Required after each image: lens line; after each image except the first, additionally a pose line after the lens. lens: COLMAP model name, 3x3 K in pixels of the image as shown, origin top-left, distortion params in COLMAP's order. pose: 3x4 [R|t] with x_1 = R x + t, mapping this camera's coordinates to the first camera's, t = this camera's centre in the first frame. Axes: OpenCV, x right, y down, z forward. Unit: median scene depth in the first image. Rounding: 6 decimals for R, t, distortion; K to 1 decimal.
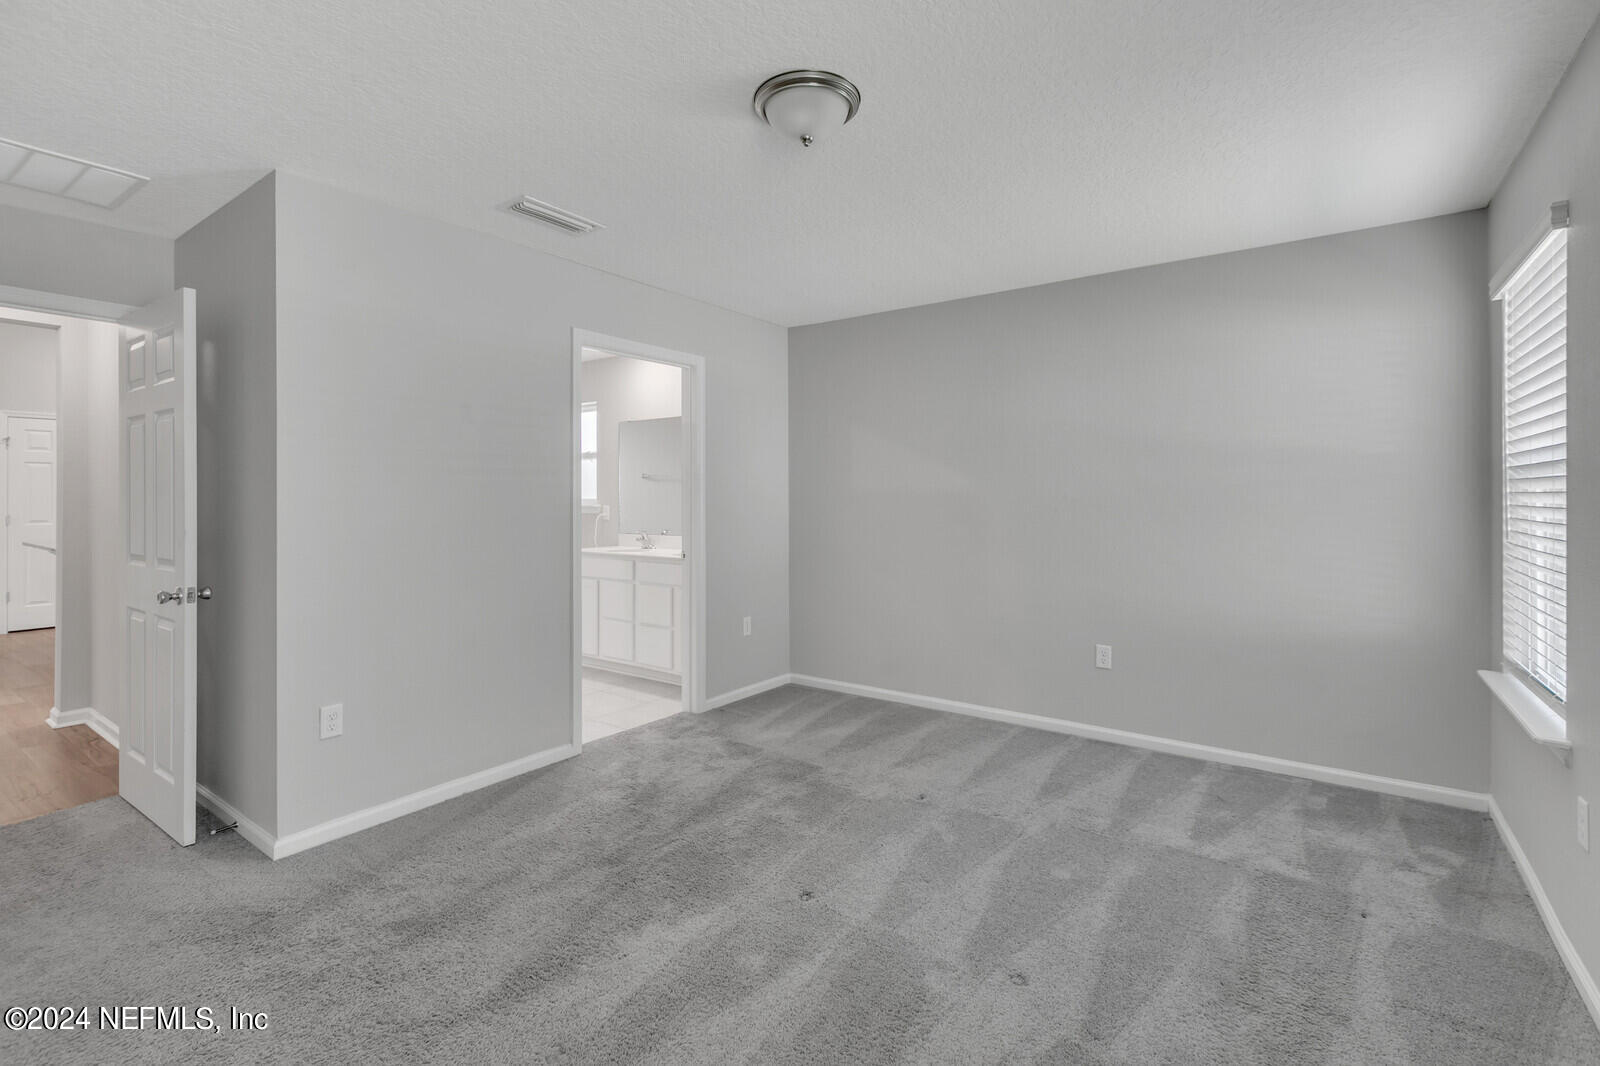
lens RADIAL K [[716.0, 0, 791.7], [0, 716.0, 515.7], [0, 0, 1]] dist [0.000208, -0.000132]
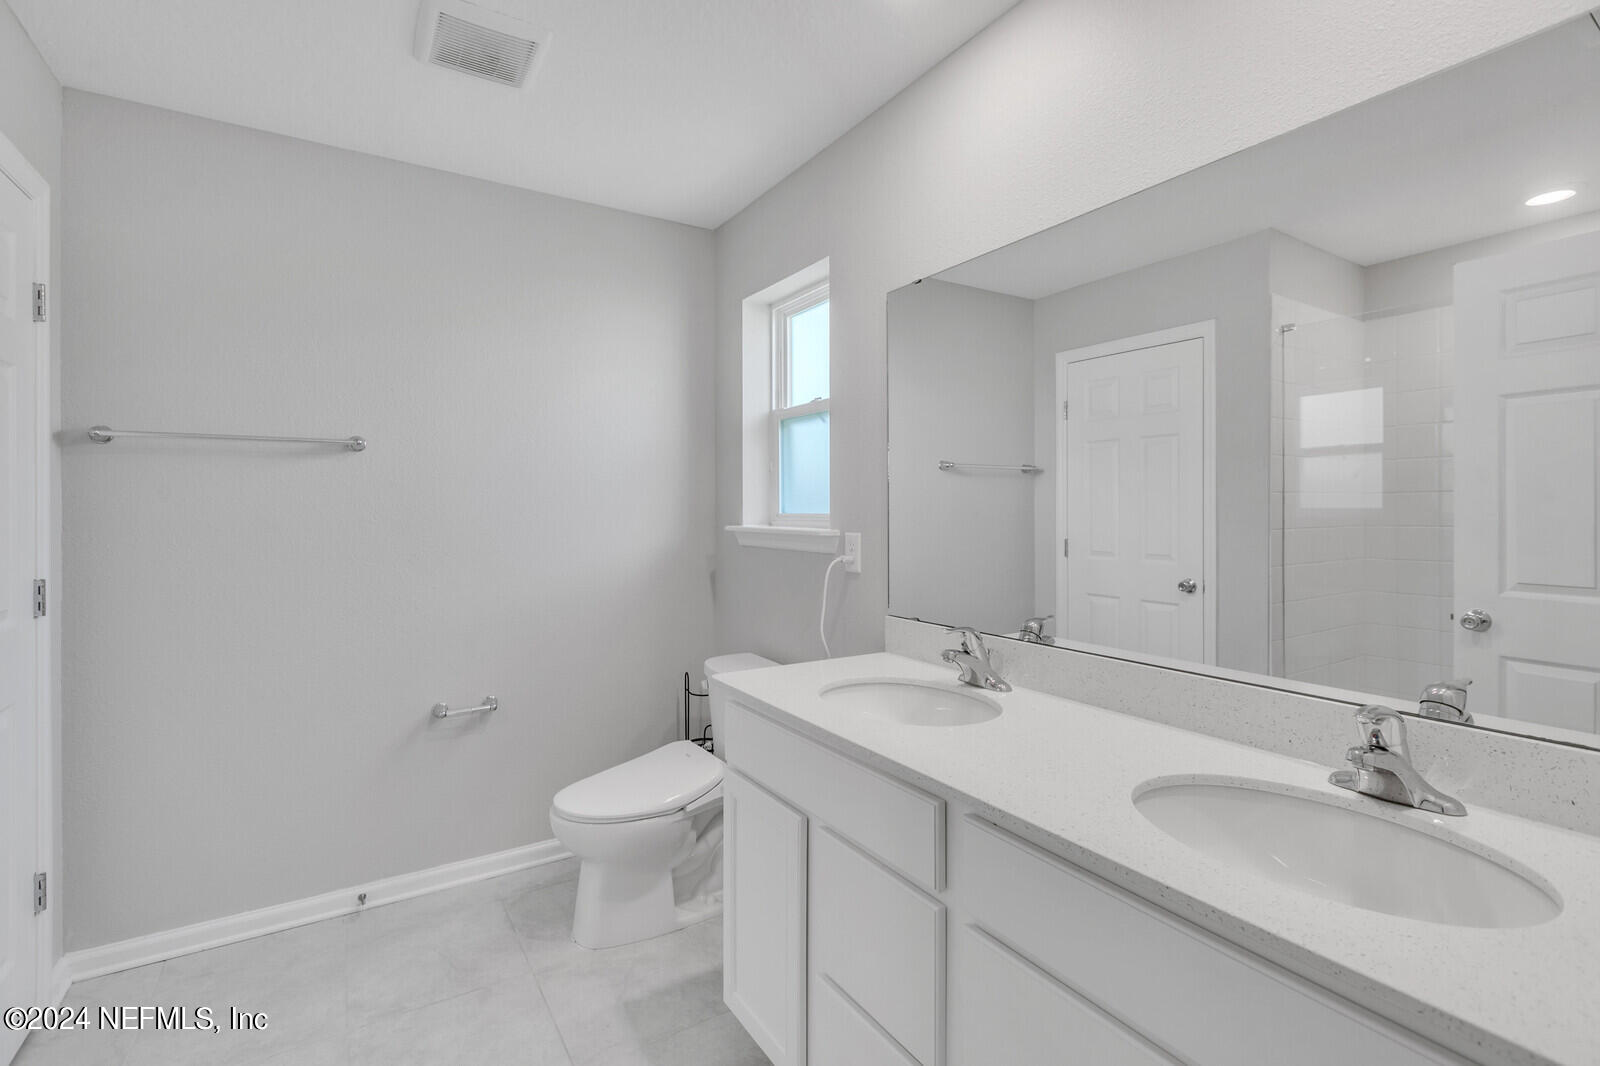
lens RADIAL K [[716.0, 0, 791.7], [0, 716.0, 515.7], [0, 0, 1]] dist [0.000208, -0.000132]
pose [[0.927064, 0.005957, -0.374855, -0.155712], [-0.013539, 0.999754, -0.017595, -0.016298], [0.374658, 0.021386, 0.926916, 0.665181]]
